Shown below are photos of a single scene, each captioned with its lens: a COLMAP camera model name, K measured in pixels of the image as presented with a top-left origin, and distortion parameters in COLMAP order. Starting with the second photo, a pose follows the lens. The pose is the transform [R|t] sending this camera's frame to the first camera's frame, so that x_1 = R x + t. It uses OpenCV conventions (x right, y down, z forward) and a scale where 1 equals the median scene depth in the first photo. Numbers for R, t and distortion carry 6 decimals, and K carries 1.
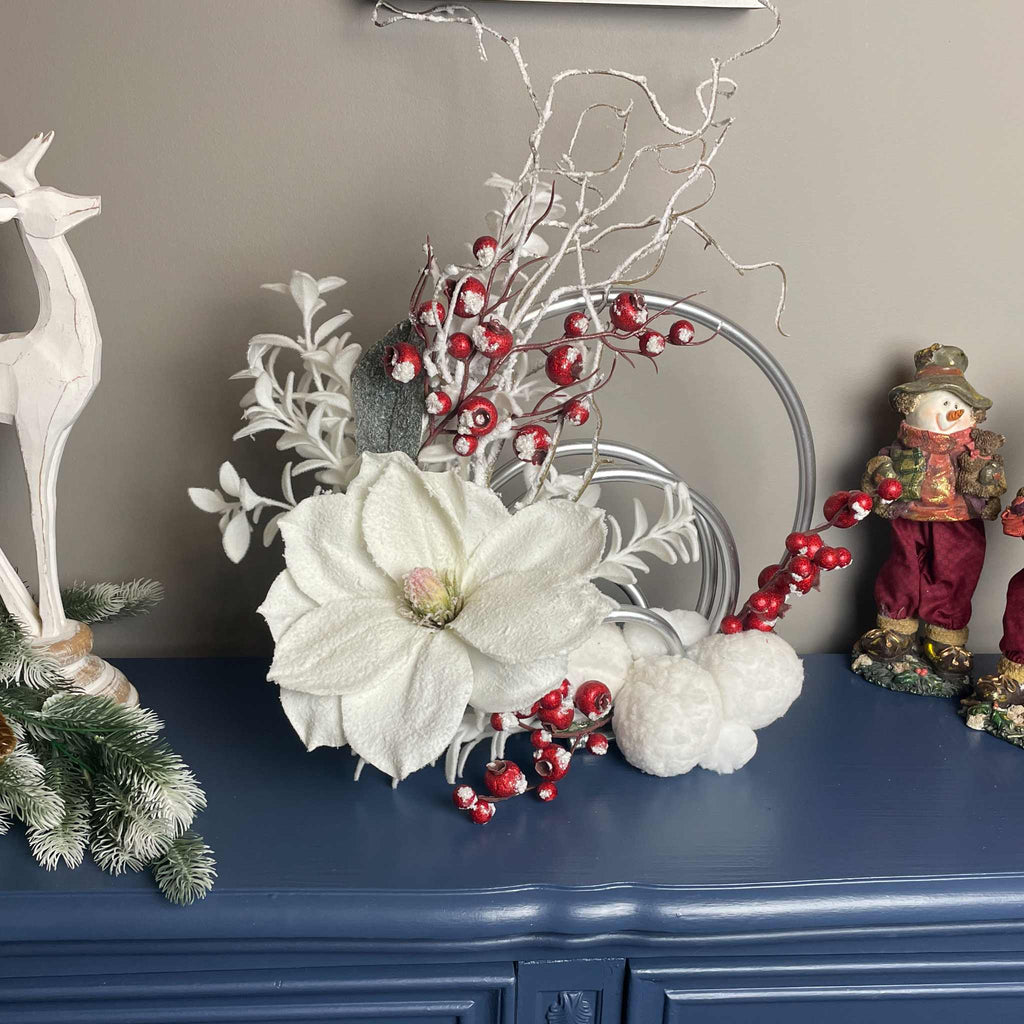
lens RADIAL K [[1178.2, 0, 508.8], [0, 1178.2, 571.3], [0, 0, 1]] dist [0.135226, -0.308245]
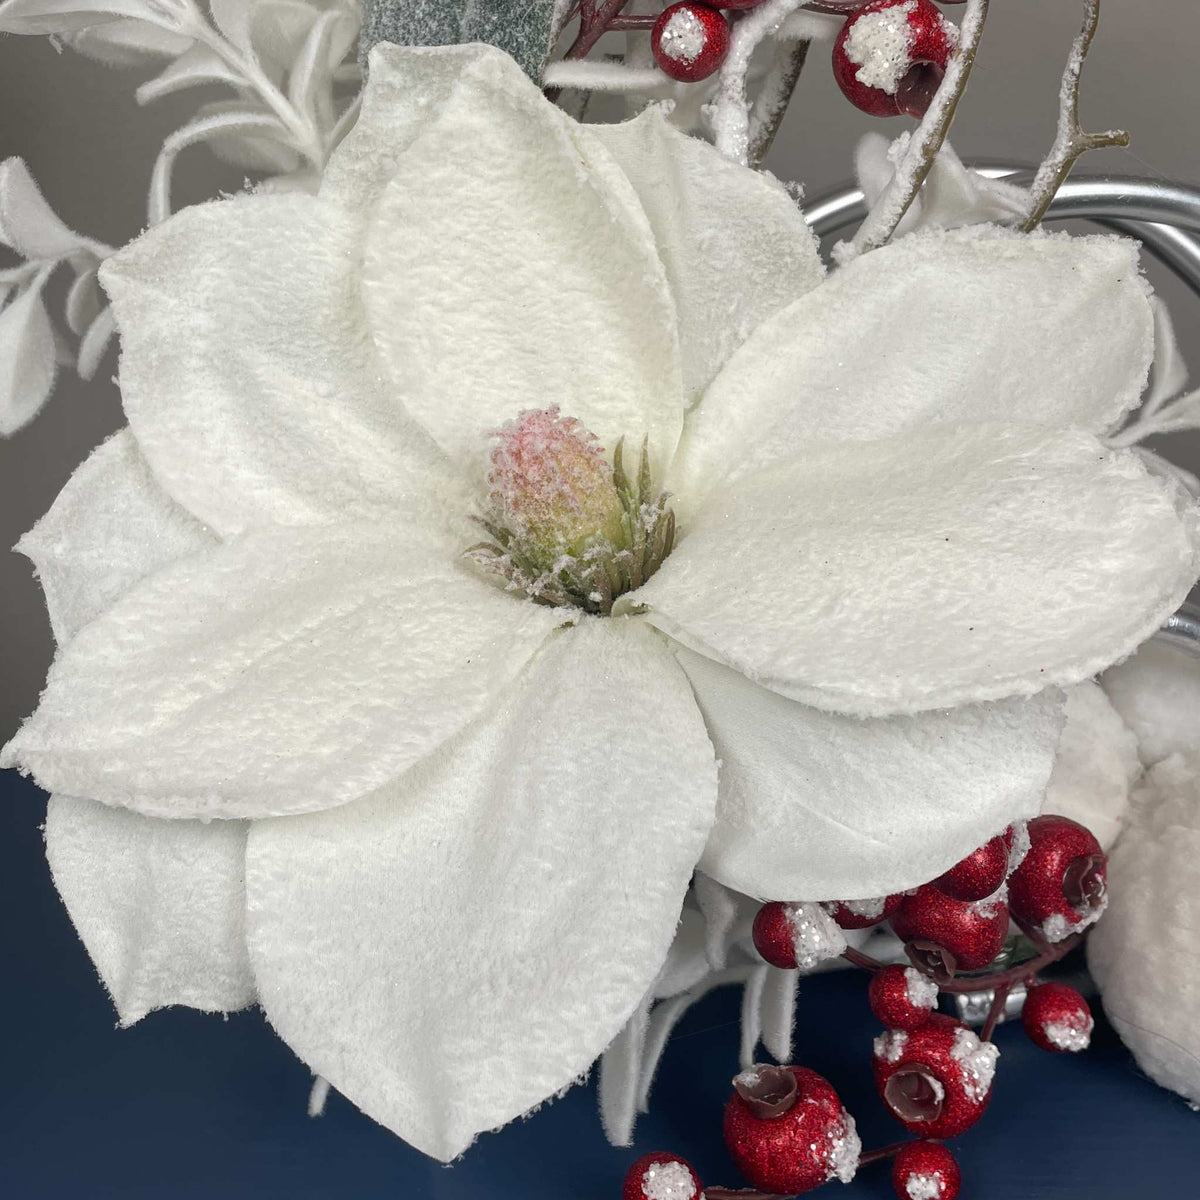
lens RADIAL K [[1563.1, 0, 597.7], [0, 1563.1, 462.7], [0, 0, 1]] dist [0.123058, -0.274502]
pose [[0.999315, 0.019519, -0.031456, -0.044779], [-0.024363, 0.986516, -0.161843, 0.073780], [0.027873, 0.162499, 0.986315, 0.575284]]
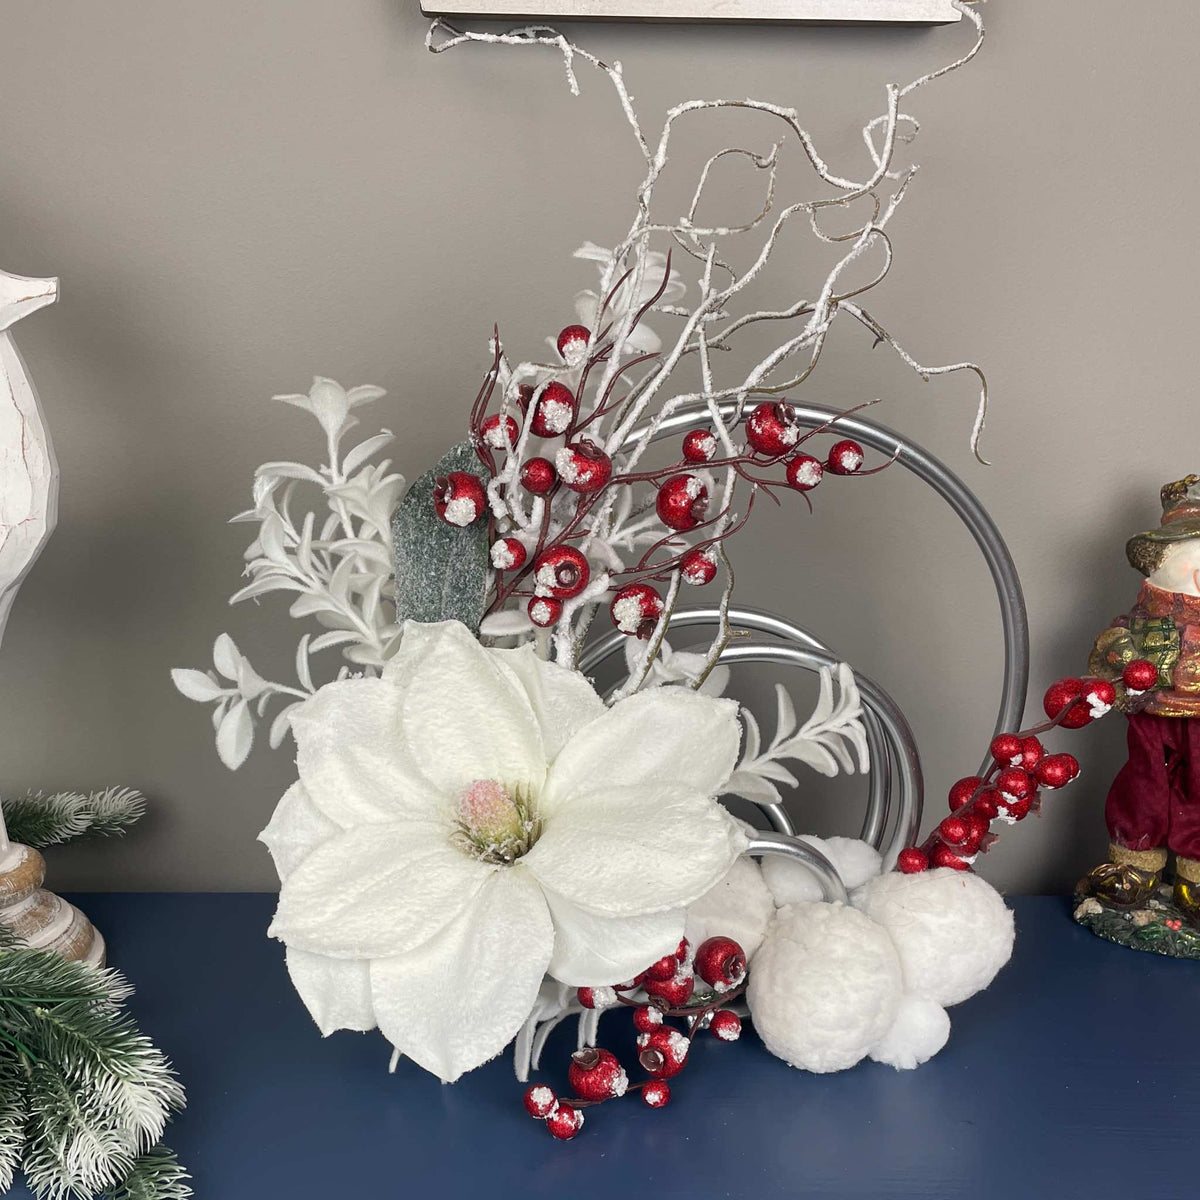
lens RADIAL K [[1435.8, 0, 539.3], [0, 1435.8, 705.6], [0, 0, 1]] dist [0.132480, -0.301674]
pose [[0.999016, 0.005380, -0.044022, -0.000943], [-0.007087, 0.999225, -0.038707, -0.014362], [0.043780, 0.038981, 0.998280, 0.115677]]
